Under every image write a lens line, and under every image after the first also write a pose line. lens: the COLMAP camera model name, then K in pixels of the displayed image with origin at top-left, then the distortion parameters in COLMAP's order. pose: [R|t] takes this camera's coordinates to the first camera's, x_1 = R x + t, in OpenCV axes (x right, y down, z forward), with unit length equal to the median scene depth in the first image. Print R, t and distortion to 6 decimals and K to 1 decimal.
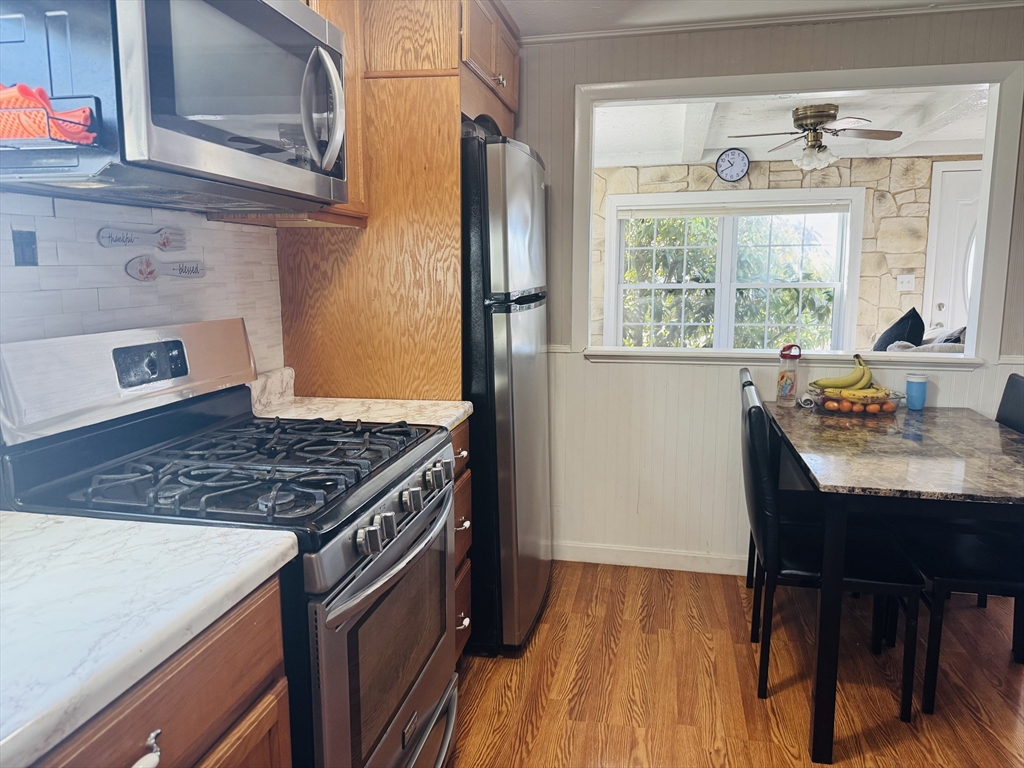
lens RADIAL K [[724.6, 0, 511.2], [0, 724.6, 380.8], [0, 0, 1]] dist [0.008123, 0.001604]
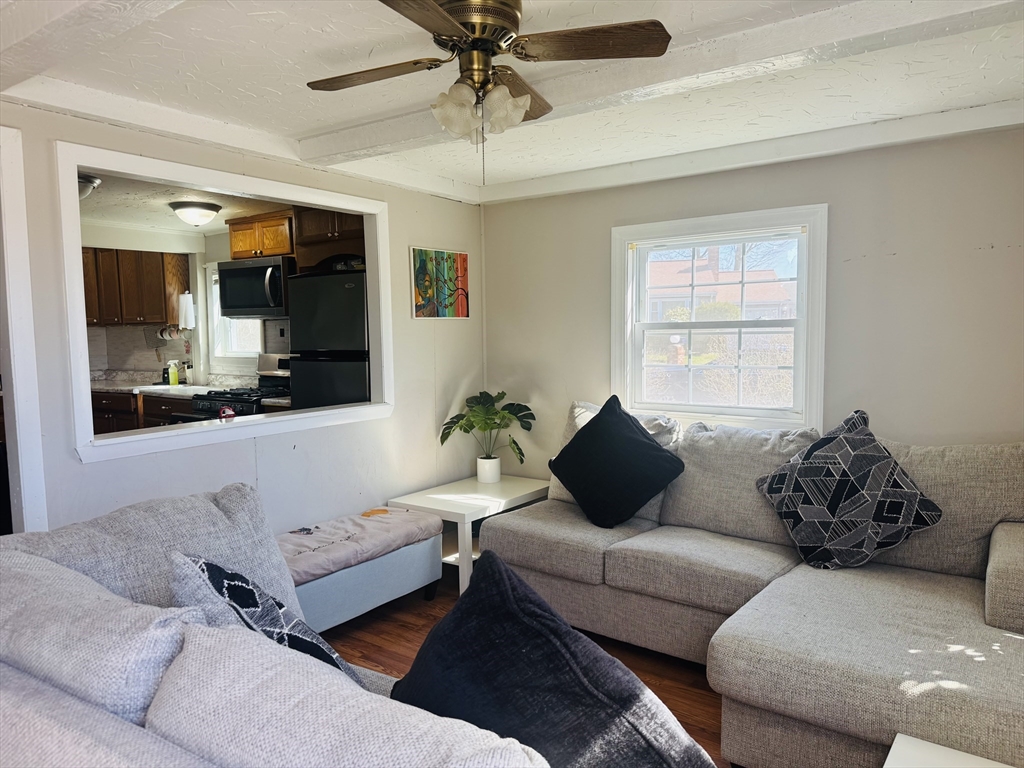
lens RADIAL K [[724.6, 0, 511.9], [0, 724.6, 382.3], [0, 0, 1]] dist [0.008123, 0.001604]
pose [[-0.384822, 0.076297, -0.919832, 2.108603], [-0.131882, 0.981807, 0.136612, -0.510822], [0.913520, 0.173880, -0.367759, 3.001116]]
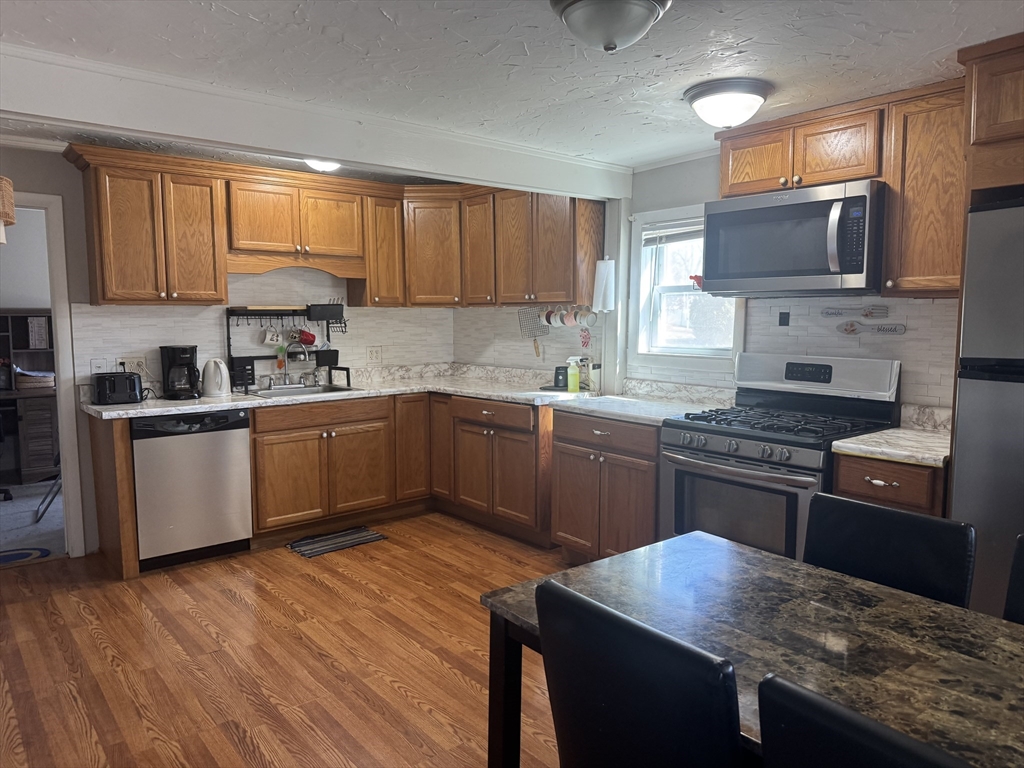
lens RADIAL K [[724.6, 0, 513.6], [0, 724.6, 385.6], [0, 0, 1]] dist [0.008123, 0.001604]
pose [[-0.627756, 0.082307, -0.774047, 1.508196], [-0.117322, 0.973030, 0.198614, -0.277442], [0.769518, 0.215494, -0.601169, 1.471322]]
